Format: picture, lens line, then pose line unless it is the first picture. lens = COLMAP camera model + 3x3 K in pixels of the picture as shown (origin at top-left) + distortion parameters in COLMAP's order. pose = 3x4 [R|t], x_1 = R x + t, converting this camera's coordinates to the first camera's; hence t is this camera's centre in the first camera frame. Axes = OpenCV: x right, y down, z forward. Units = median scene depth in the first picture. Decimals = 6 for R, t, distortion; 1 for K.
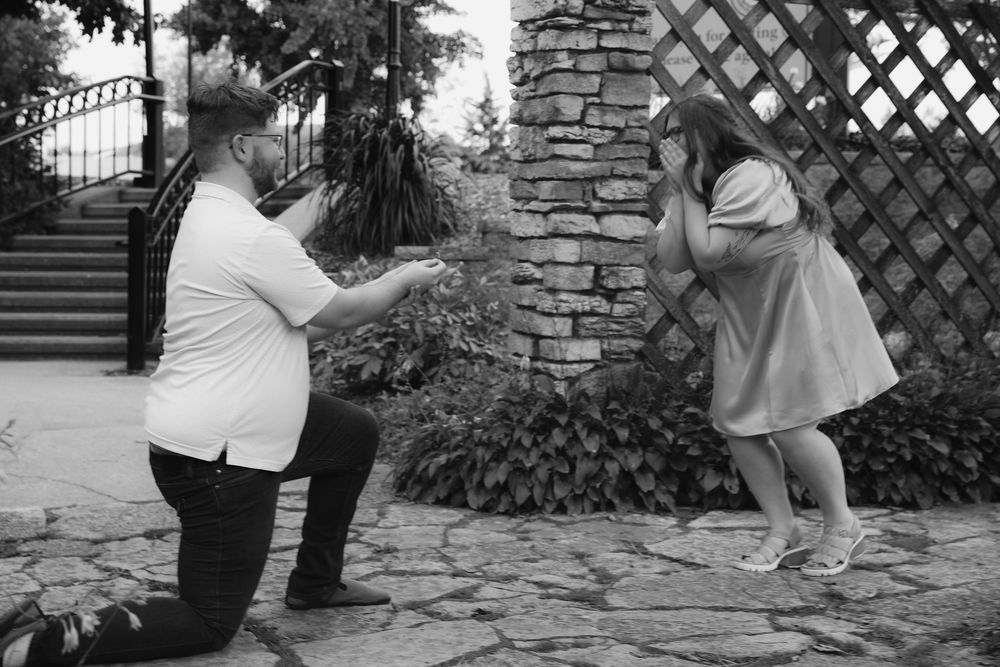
lens RADIAL K [[1586.0, 0, 500.0], [0, 1586.0, 333.5], [0, 0, 1]] dist [0.179035, 0.118172]
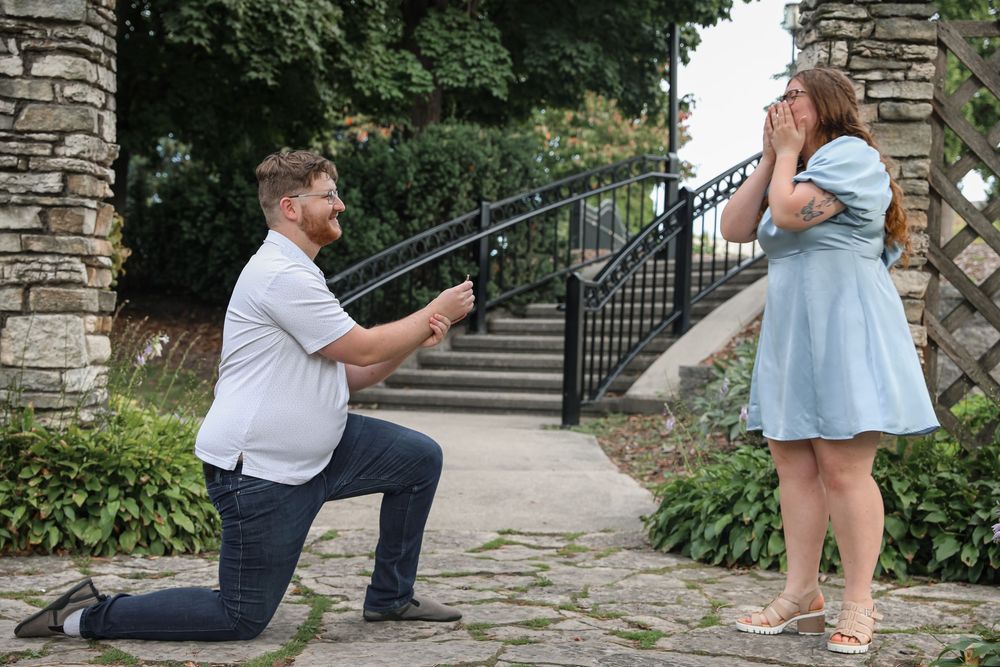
lens RADIAL K [[1586.0, 0, 500.0], [0, 1586.0, 333.5], [0, 0, 1]] dist [0.179035, 0.118172]
pose [[0.904300, 0.011226, -0.426750, 0.279211], [-0.033254, 0.998469, -0.044202, 0.015093], [0.425600, 0.054163, 0.903289, 0.025470]]
